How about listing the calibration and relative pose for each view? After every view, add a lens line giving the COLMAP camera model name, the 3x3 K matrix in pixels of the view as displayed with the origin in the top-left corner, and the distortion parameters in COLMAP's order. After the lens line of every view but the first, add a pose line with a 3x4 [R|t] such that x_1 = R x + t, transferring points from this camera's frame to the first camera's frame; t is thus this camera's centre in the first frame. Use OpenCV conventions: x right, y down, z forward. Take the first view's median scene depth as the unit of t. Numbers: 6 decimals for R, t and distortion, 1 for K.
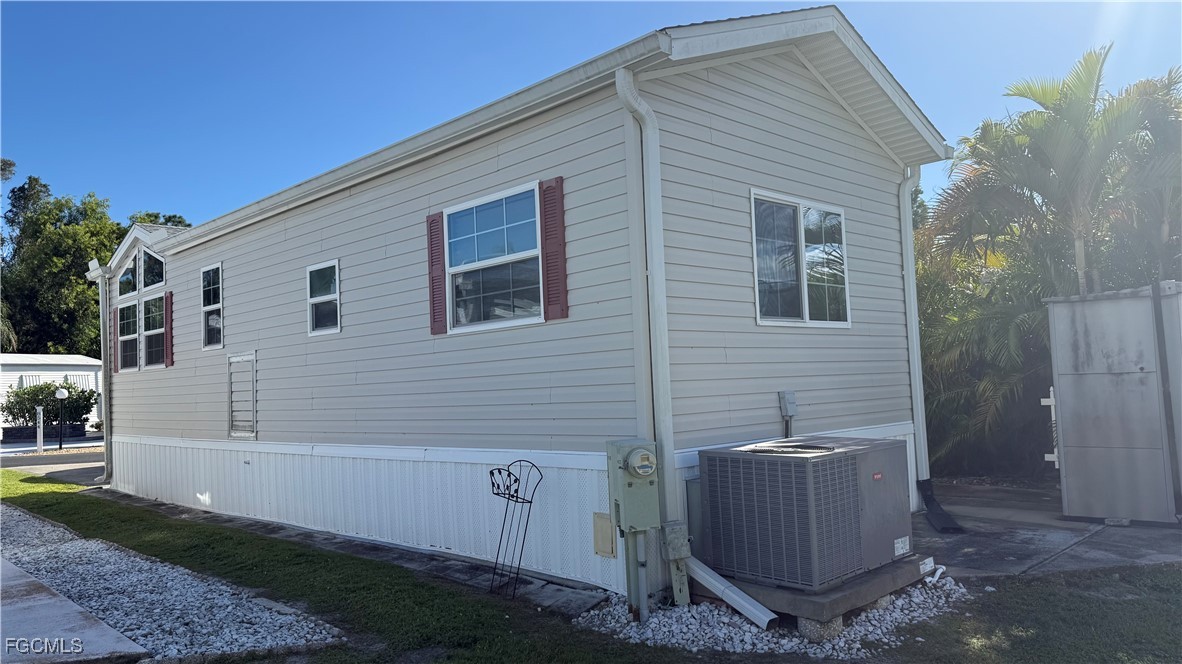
lens RADIAL K [[842.4, 0, 591.0], [0, 842.4, 332.0], [0, 0, 1]] dist [-0.000703, -0.002966]
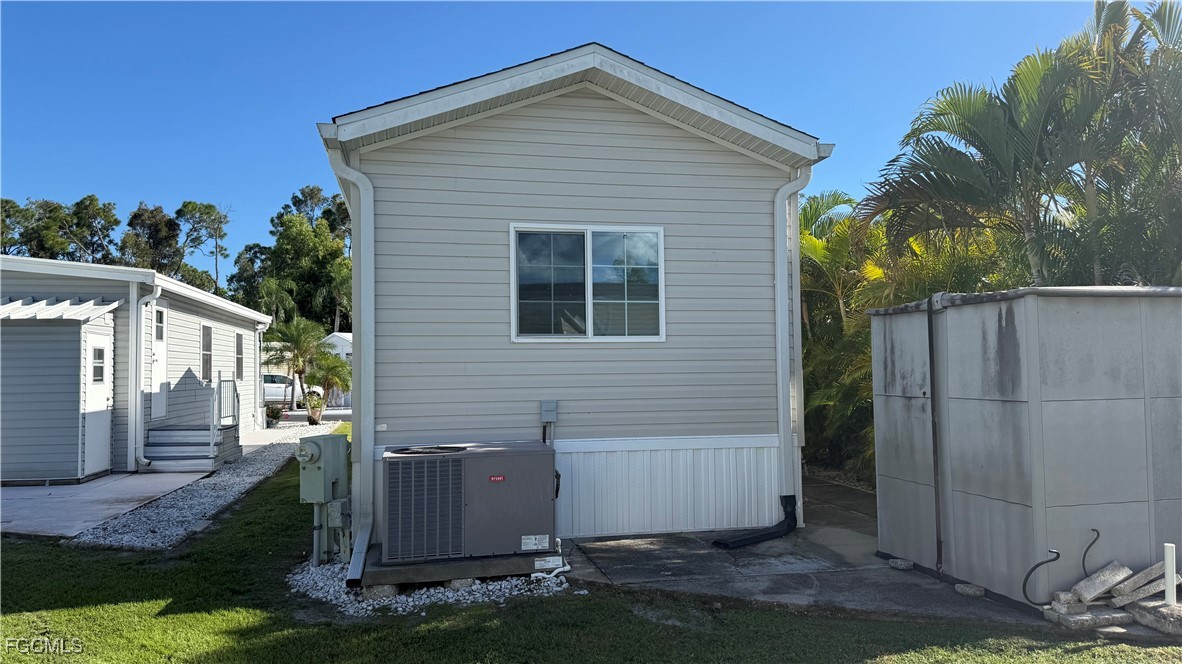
lens RADIAL K [[842.4, 0, 591.0], [0, 842.4, 332.0], [0, 0, 1]] dist [-0.000703, -0.002966]
pose [[0.846088, 0.003957, -0.533028, 0.826357], [0.008747, 0.999735, 0.021305, -0.041479], [0.532971, -0.022688, 0.845829, 0.077436]]
